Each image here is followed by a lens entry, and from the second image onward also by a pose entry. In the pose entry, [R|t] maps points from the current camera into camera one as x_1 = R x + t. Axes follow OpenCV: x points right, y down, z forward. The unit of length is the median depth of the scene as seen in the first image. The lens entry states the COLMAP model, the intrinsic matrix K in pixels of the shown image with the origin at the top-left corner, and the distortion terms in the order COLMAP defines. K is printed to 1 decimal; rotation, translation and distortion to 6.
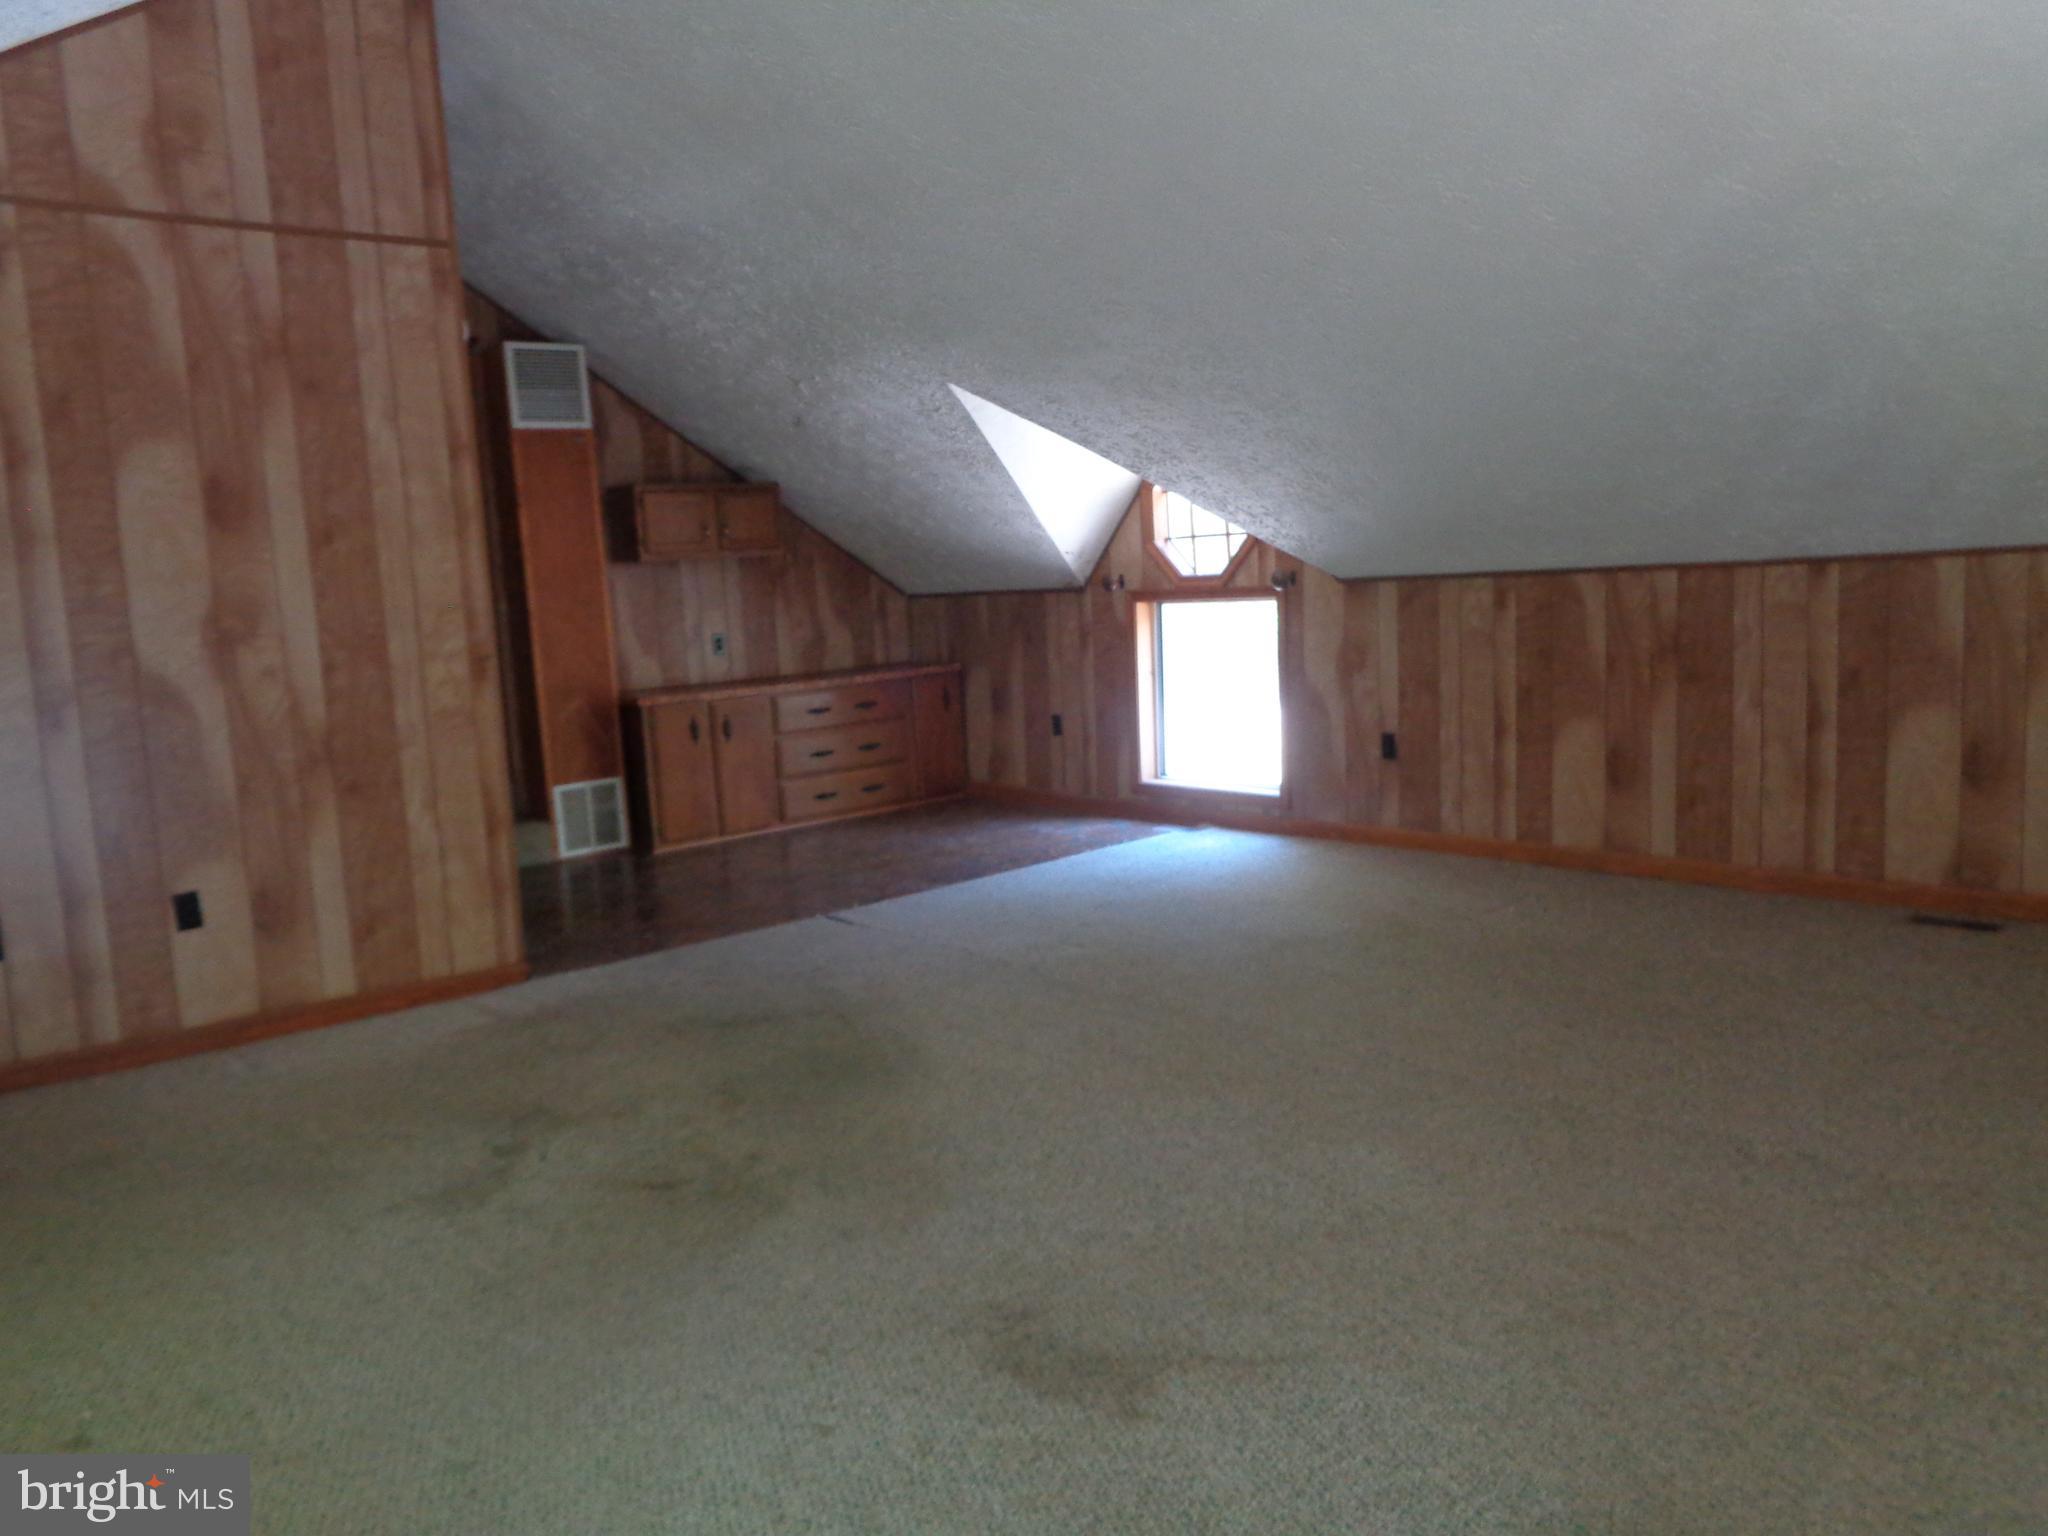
lens RADIAL K [[1531.8, 0, 1024.0], [0, 1531.8, 768.0], [0, 0, 1]] dist [-0.000248, 0.003652]
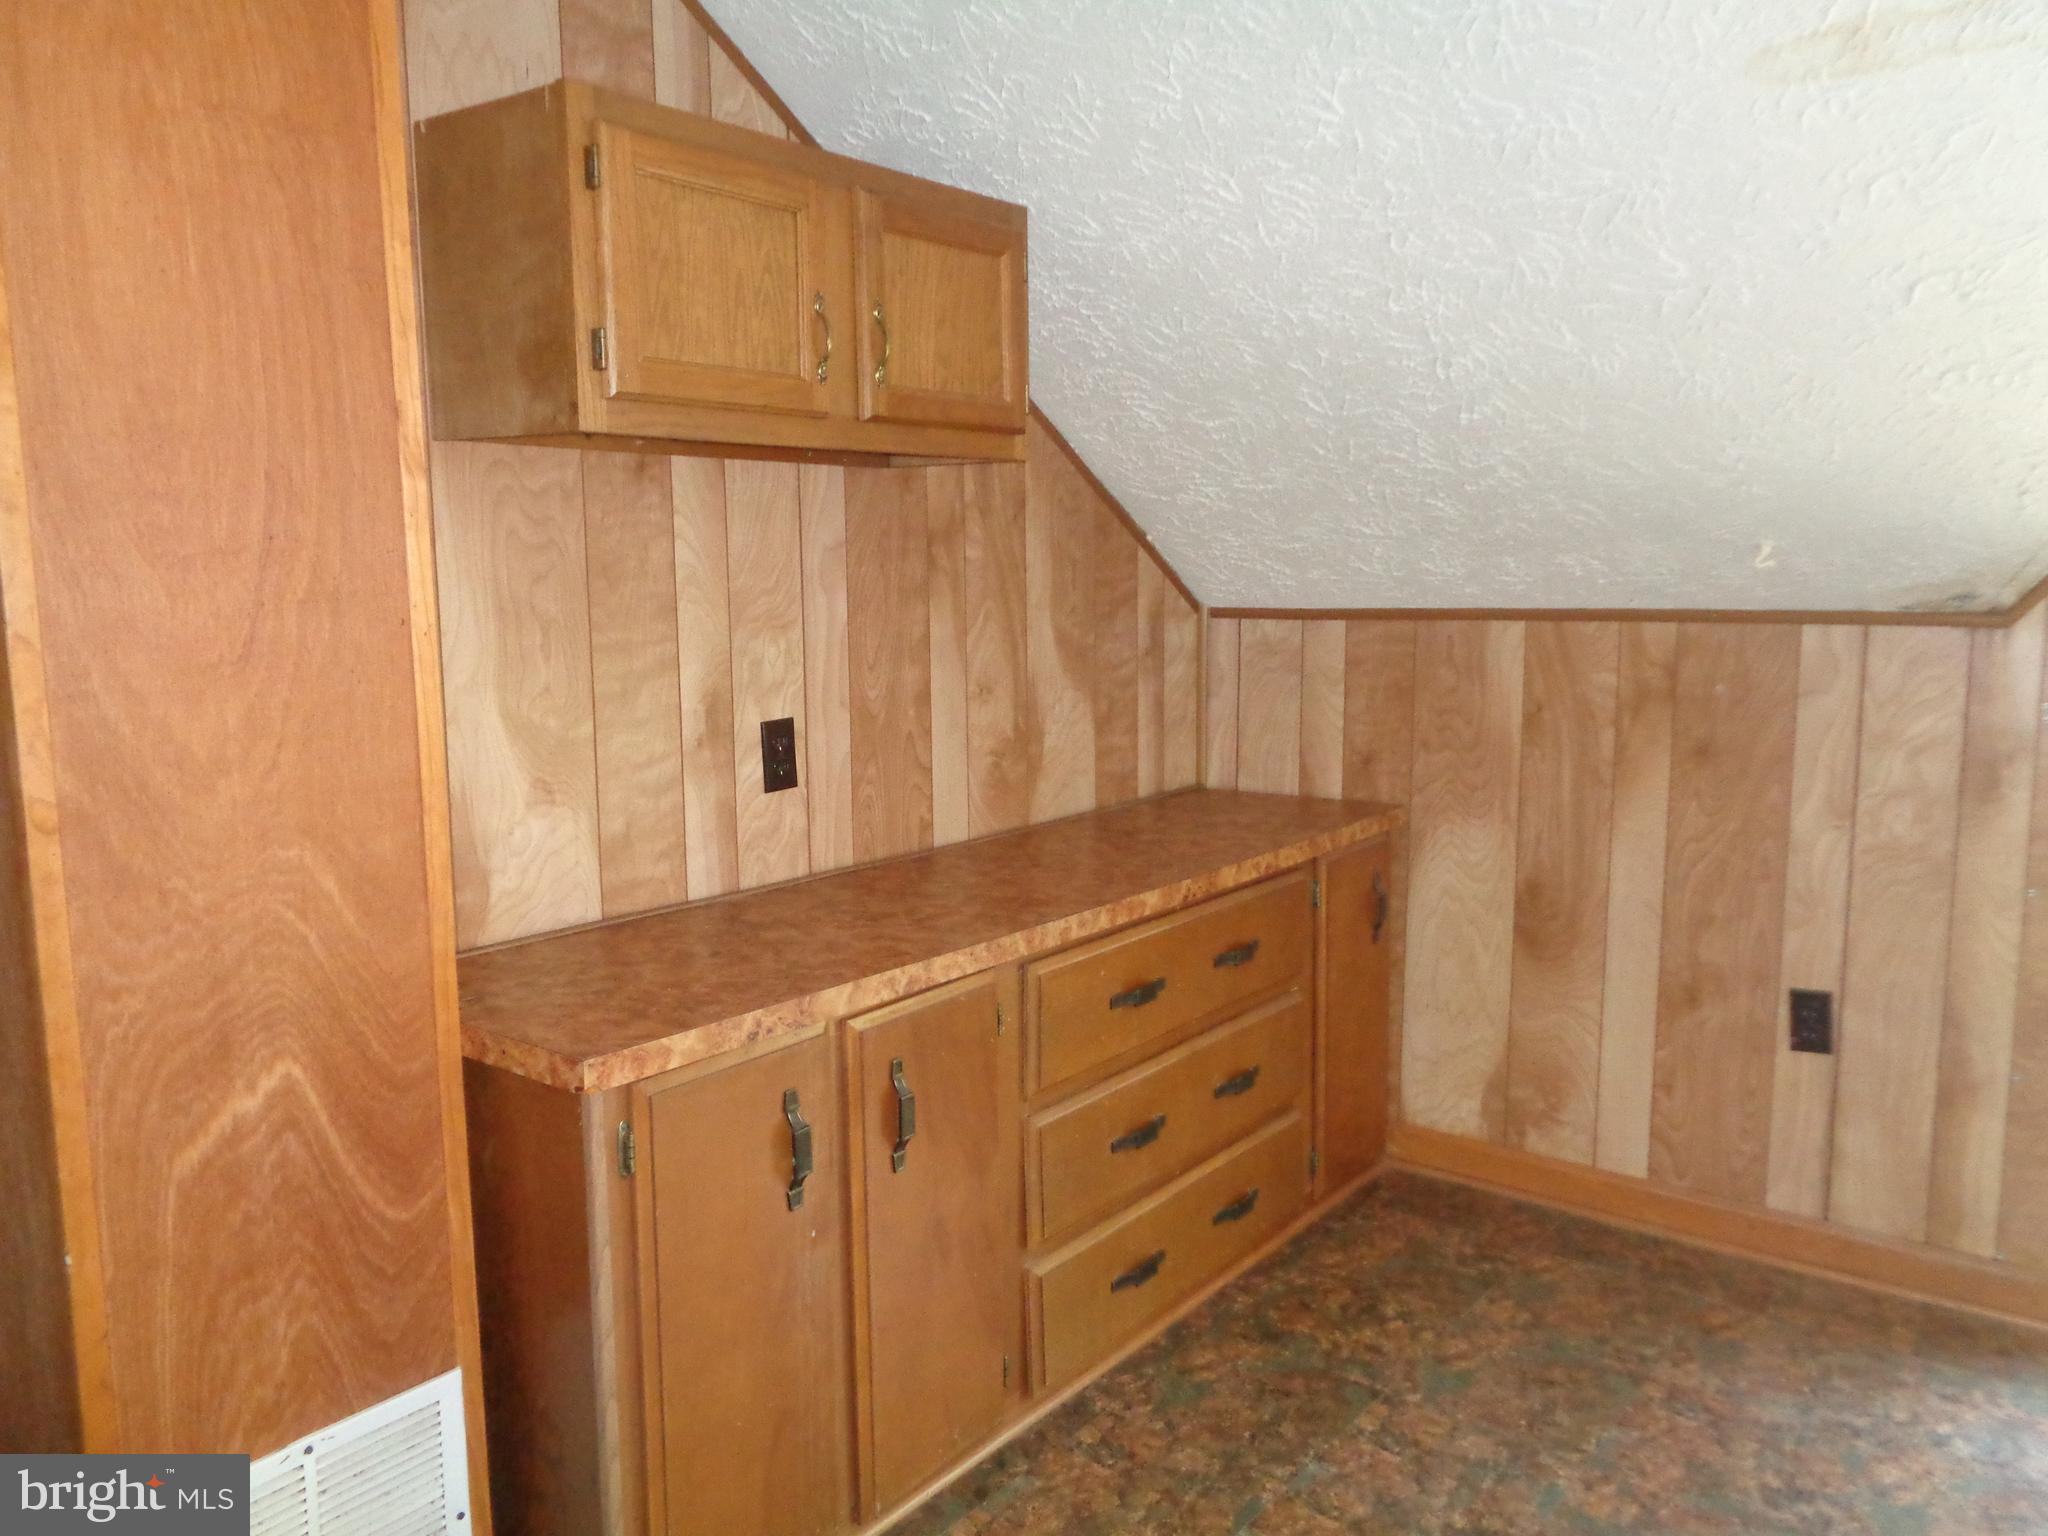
lens RADIAL K [[1589.4, 0, 1024.0], [0, 1589.4, 768.0], [0, 0, 1]] dist [-0.076177, 0.000855]
pose [[0.982934, 0.018840, 0.182989, -0.204254], [-0.015443, 0.999681, -0.019973, -0.071644], [-0.183307, 0.016806, 0.982912, 0.681258]]
